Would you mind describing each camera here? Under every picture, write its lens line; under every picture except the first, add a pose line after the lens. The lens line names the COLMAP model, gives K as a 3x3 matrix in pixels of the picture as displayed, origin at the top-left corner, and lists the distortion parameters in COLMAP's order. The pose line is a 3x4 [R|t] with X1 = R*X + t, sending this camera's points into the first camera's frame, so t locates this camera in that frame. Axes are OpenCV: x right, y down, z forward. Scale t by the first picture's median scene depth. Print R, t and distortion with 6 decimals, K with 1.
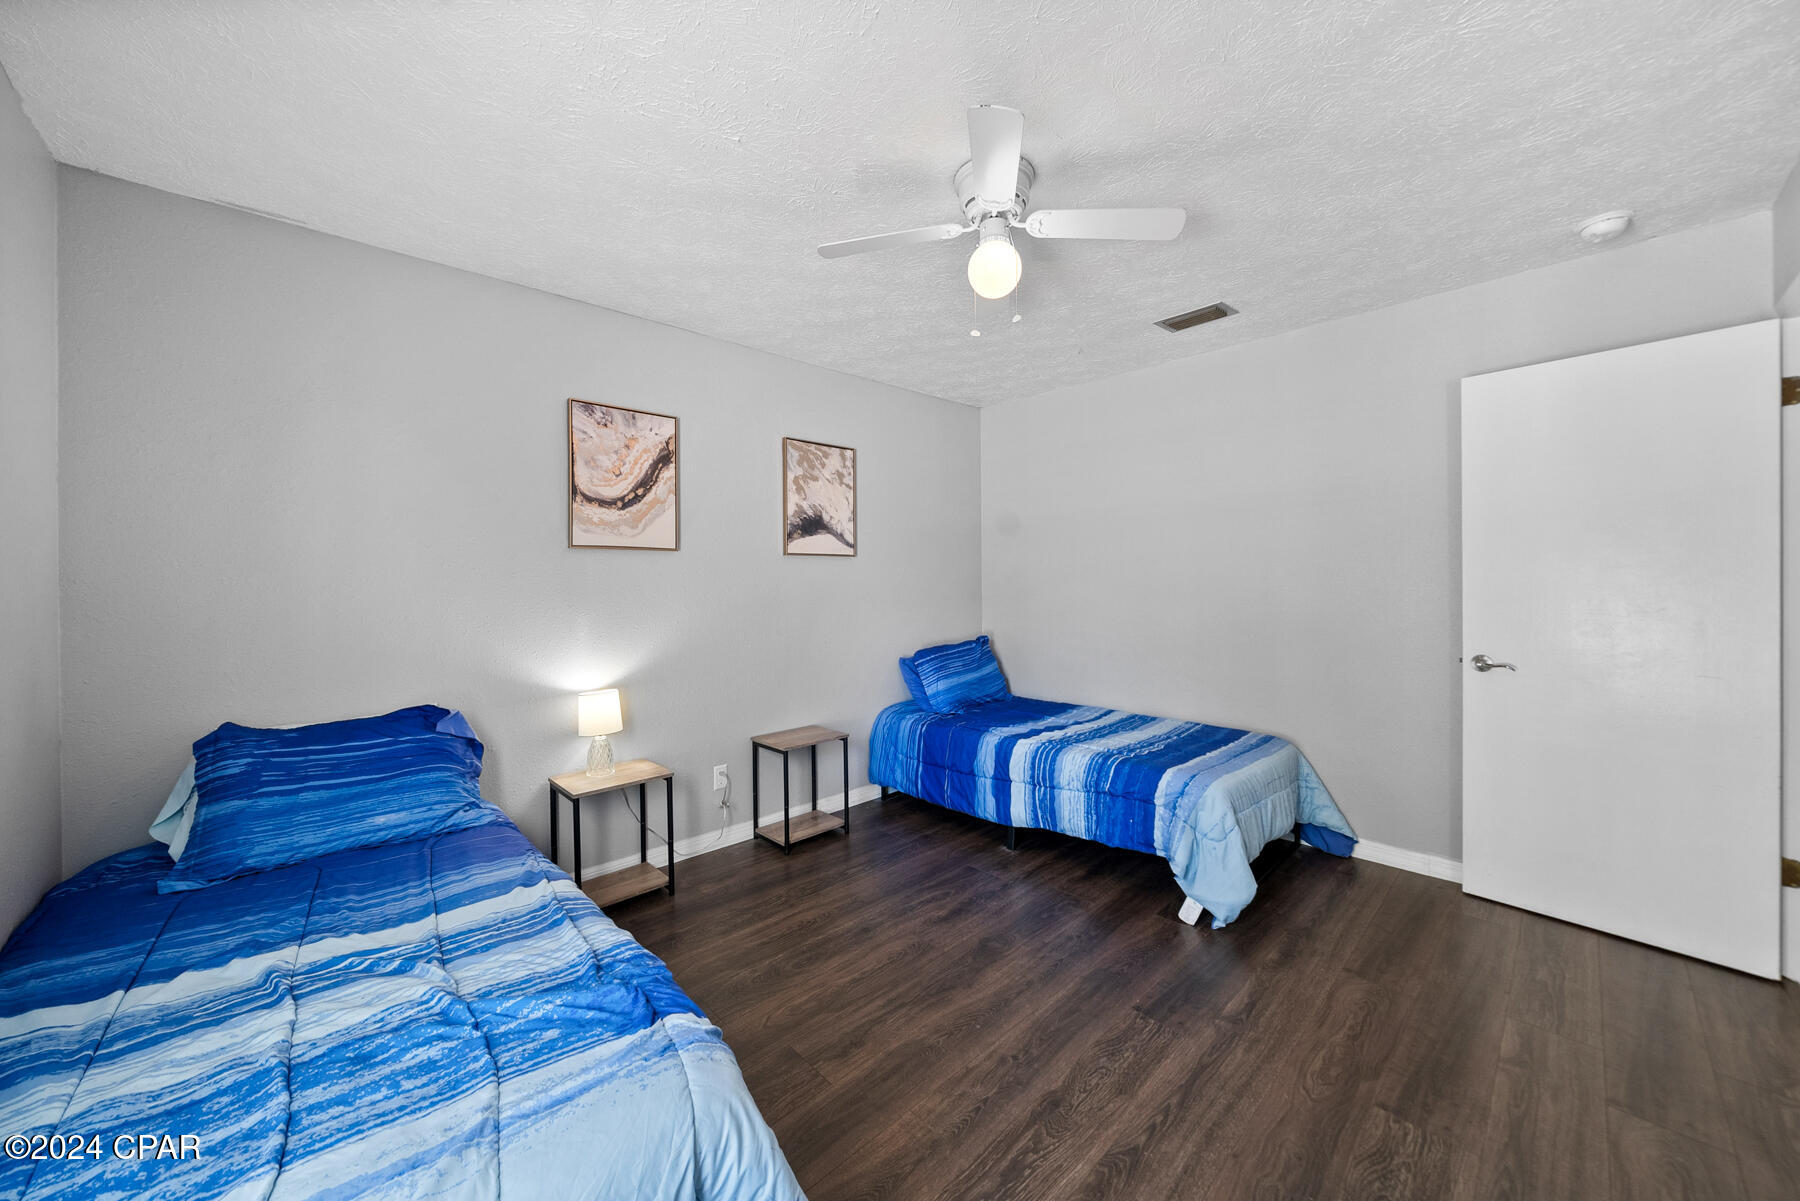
lens RADIAL K [[644.9, 0, 904.9], [0, 644.9, 585.9], [0, 0, 1]] dist [-0.002363, -0.000111]
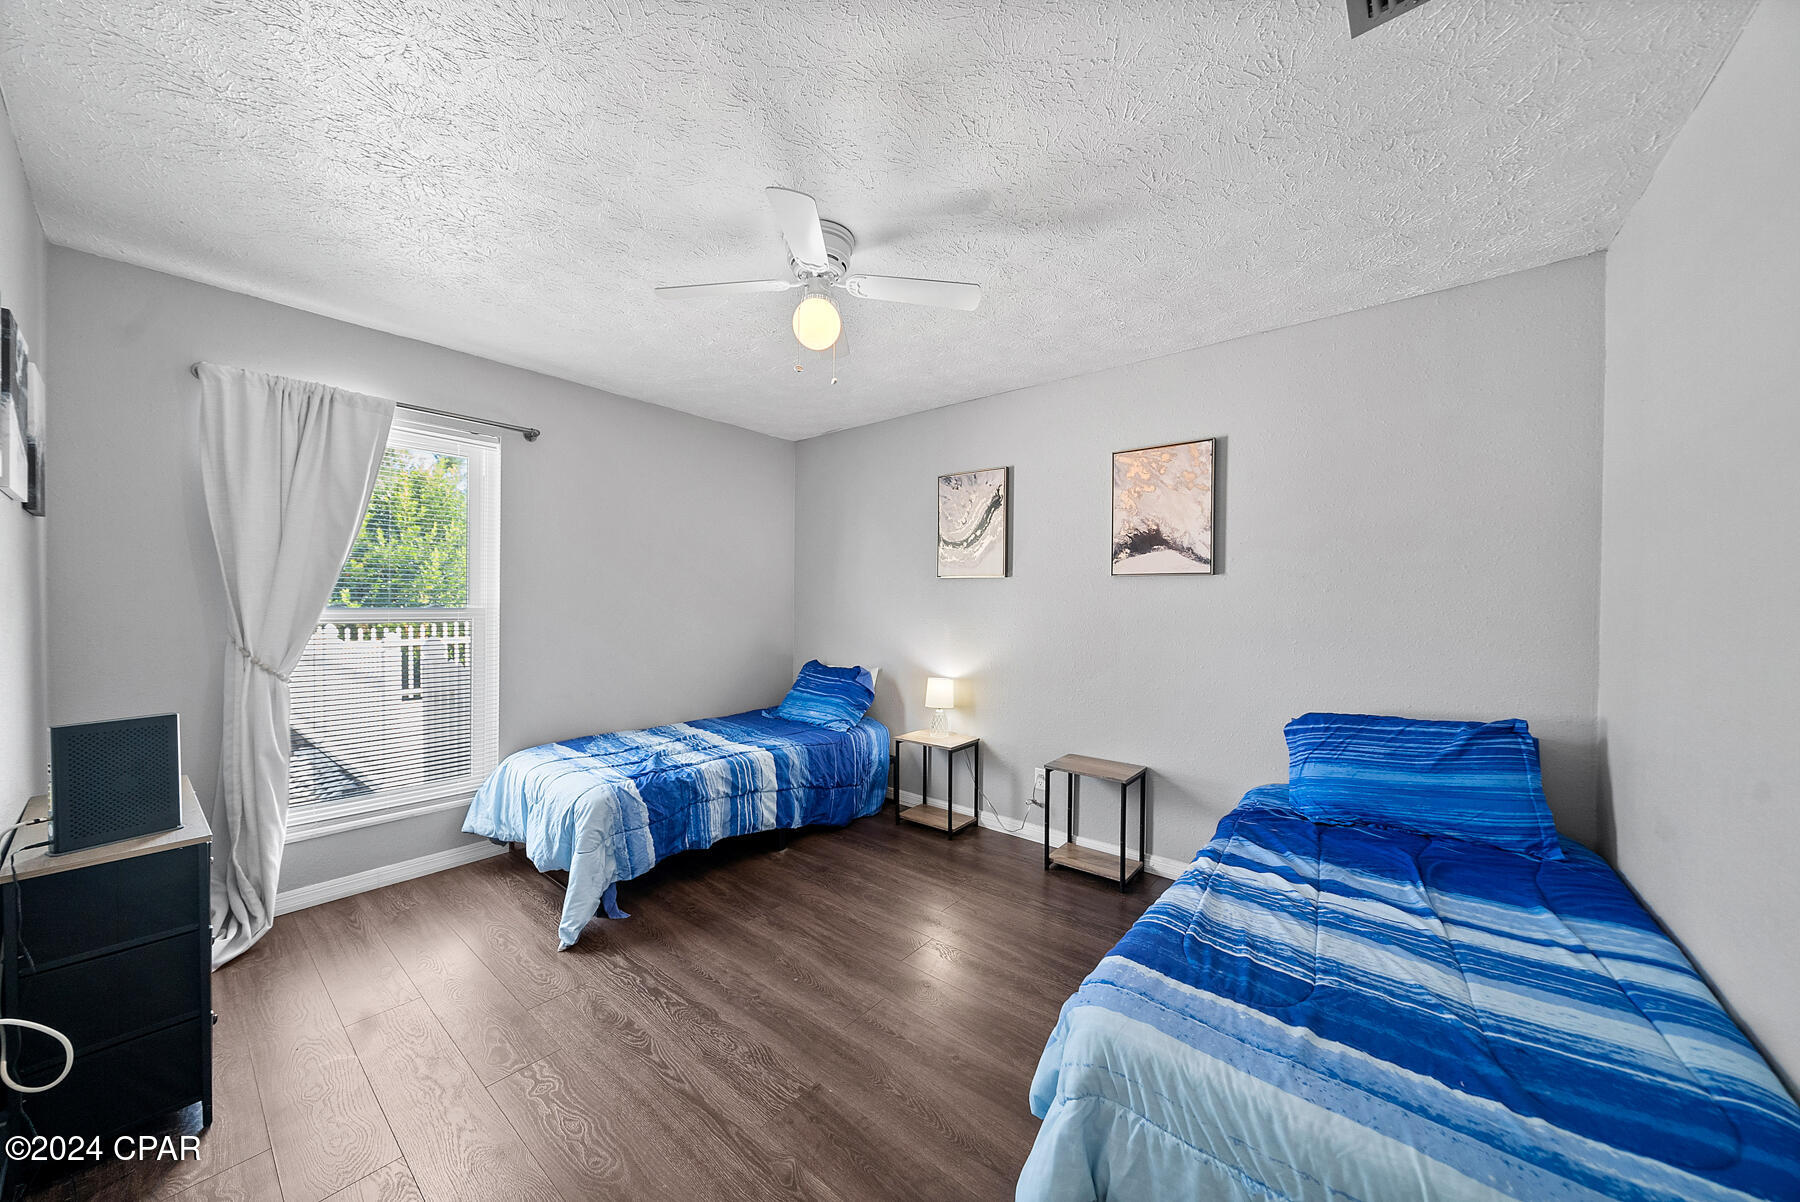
lens RADIAL K [[625.6, 0, 885.3], [0, 625.6, 609.8], [0, 0, 1]] dist [-0.001691, -0.000041]
pose [[0.114707, 0.024308, -0.993102, 0.808537], [-0.019619, 0.999561, 0.022200, -0.015177], [0.993206, 0.016937, 0.115134, 0.656191]]
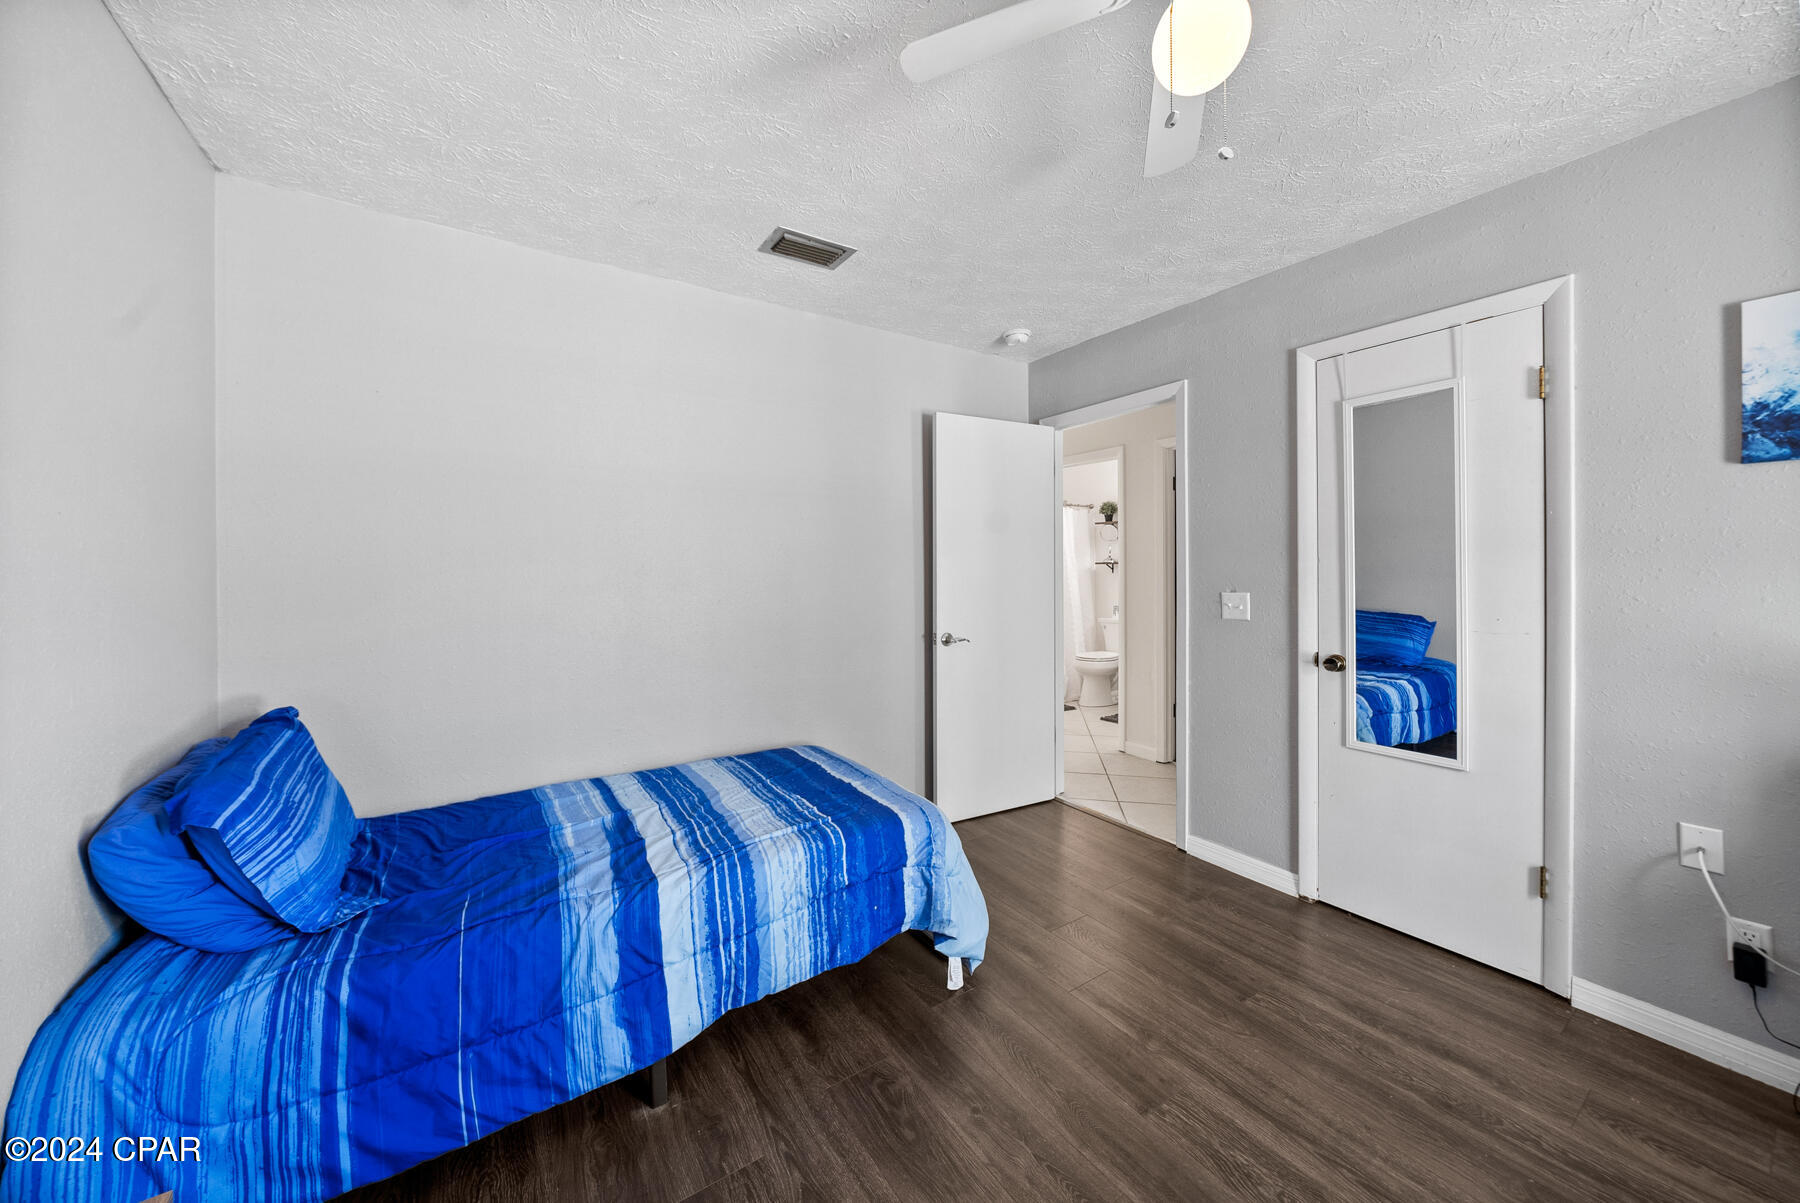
lens RADIAL K [[639.3, 0, 884.8], [0, 639.3, 572.4], [0, 0, 1]] dist [-0.002141, -0.000075]
pose [[0.191208, -0.000498, 0.981549, -0.318753], [0.013517, 0.999906, -0.002126, -0.009518], [-0.981456, 0.013674, 0.191197, 0.770472]]
